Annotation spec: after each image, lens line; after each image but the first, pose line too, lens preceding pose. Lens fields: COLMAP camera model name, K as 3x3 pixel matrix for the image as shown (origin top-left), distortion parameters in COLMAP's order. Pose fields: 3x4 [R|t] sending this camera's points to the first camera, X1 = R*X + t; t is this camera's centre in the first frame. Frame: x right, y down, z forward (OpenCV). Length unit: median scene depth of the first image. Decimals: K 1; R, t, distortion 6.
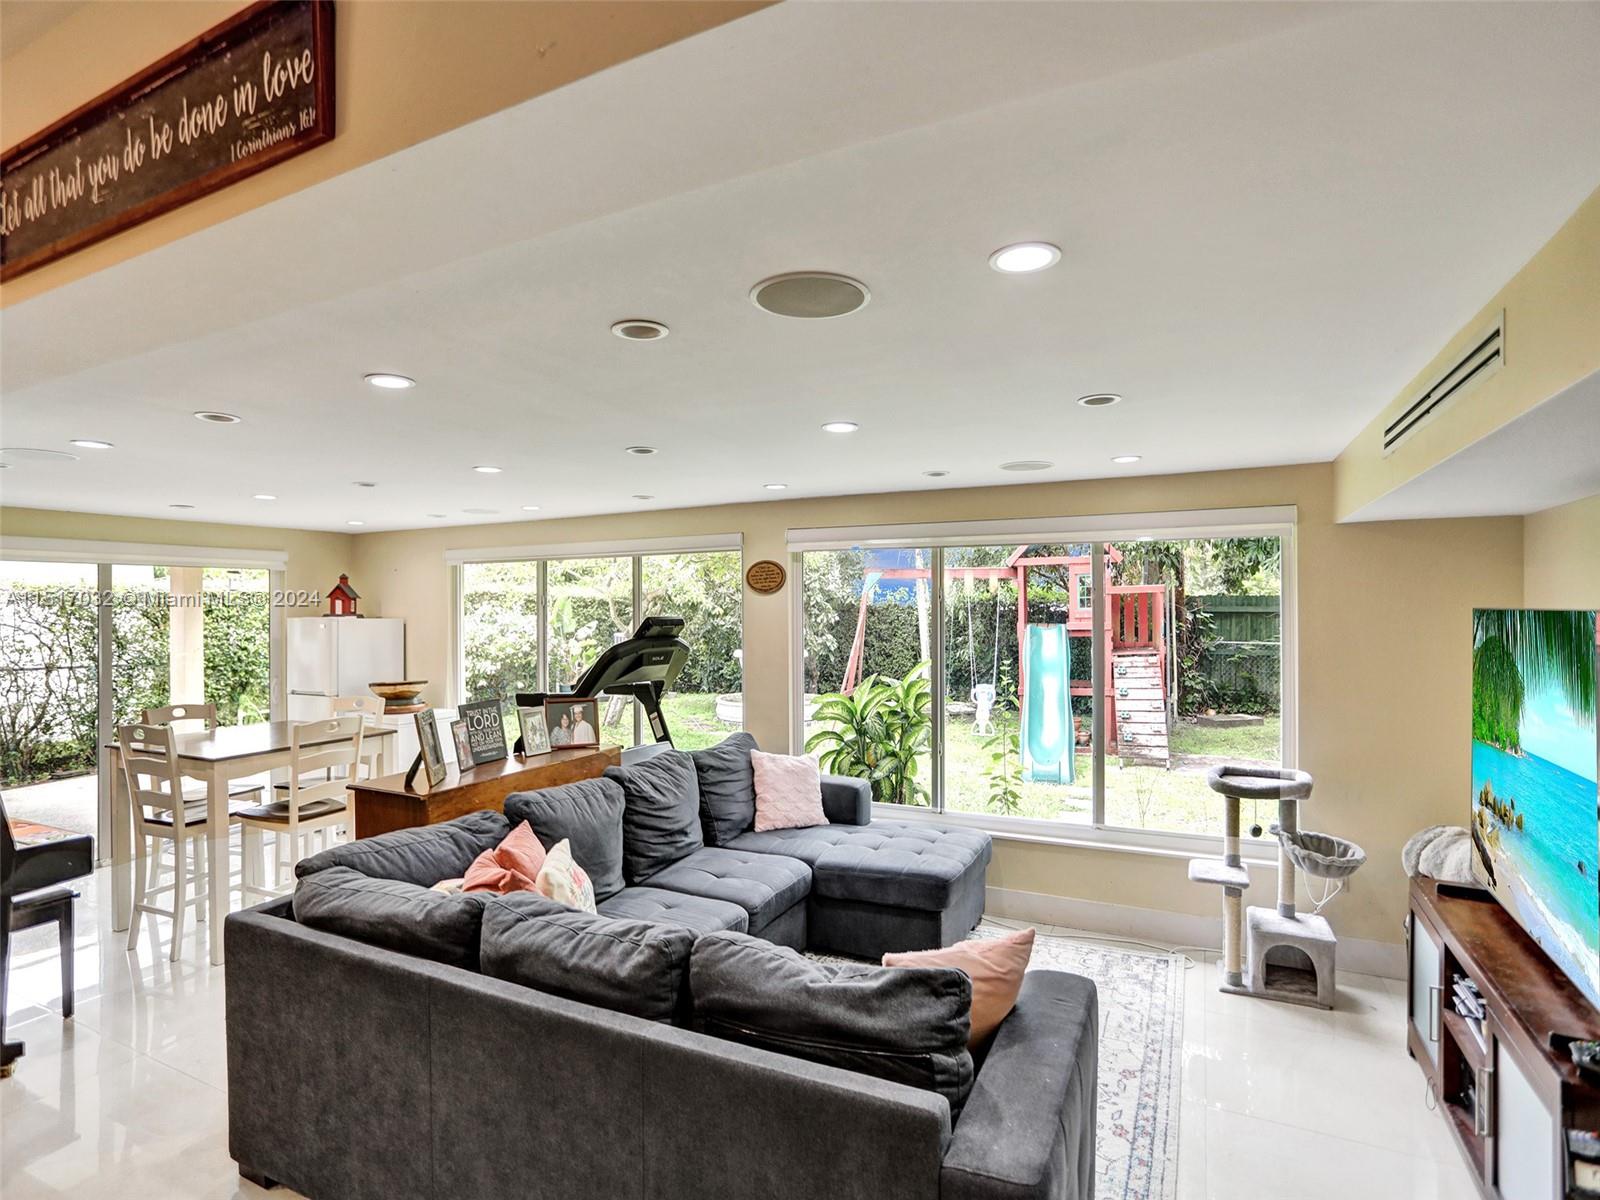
lens RADIAL K [[811.2, 0, 765.8], [0, 811.2, 563.8], [0, 0, 1]] dist [0.005539, 0.009323]
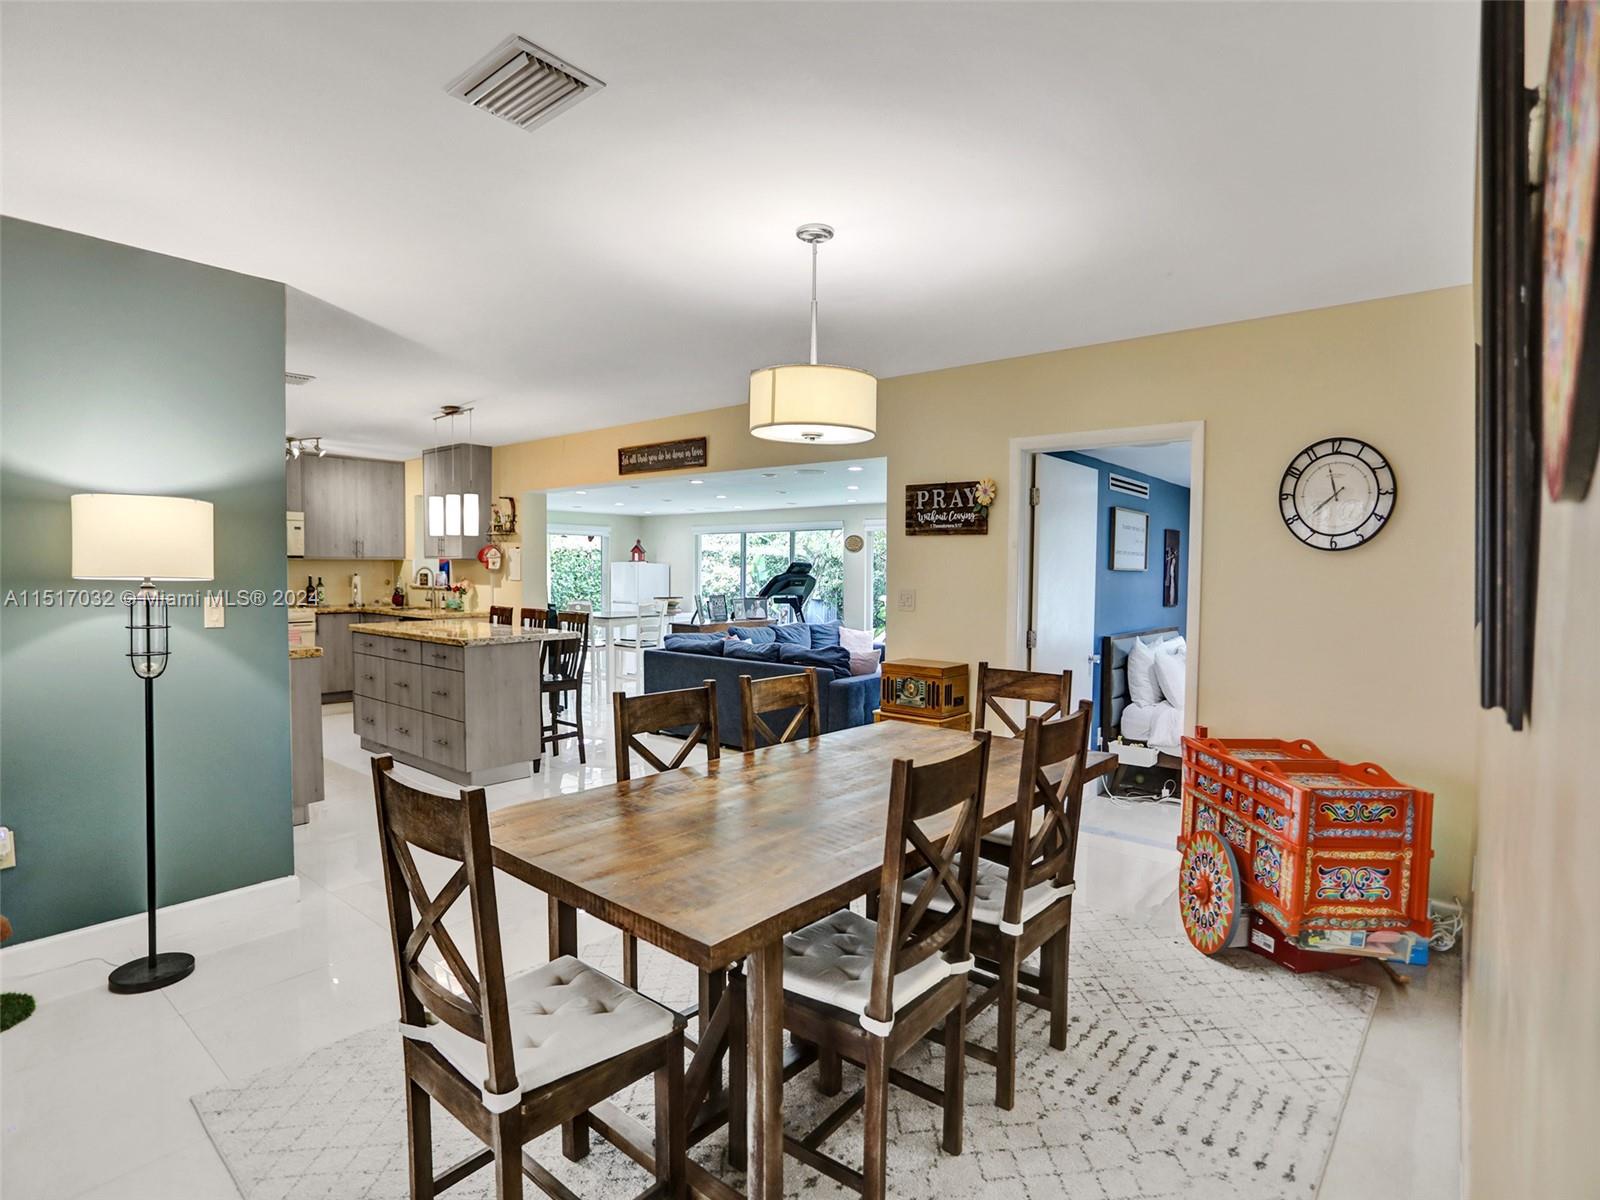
lens RADIAL K [[811.2, 0, 799.5], [0, 811.2, 601.6], [0, 0, 1]] dist [0.005539, 0.009323]
pose [[0.979816, 0.025130, -0.198317, 0.295385], [-0.006667, 0.995623, 0.093222, -0.029012], [0.199791, -0.090018, 0.975695, -1.057066]]
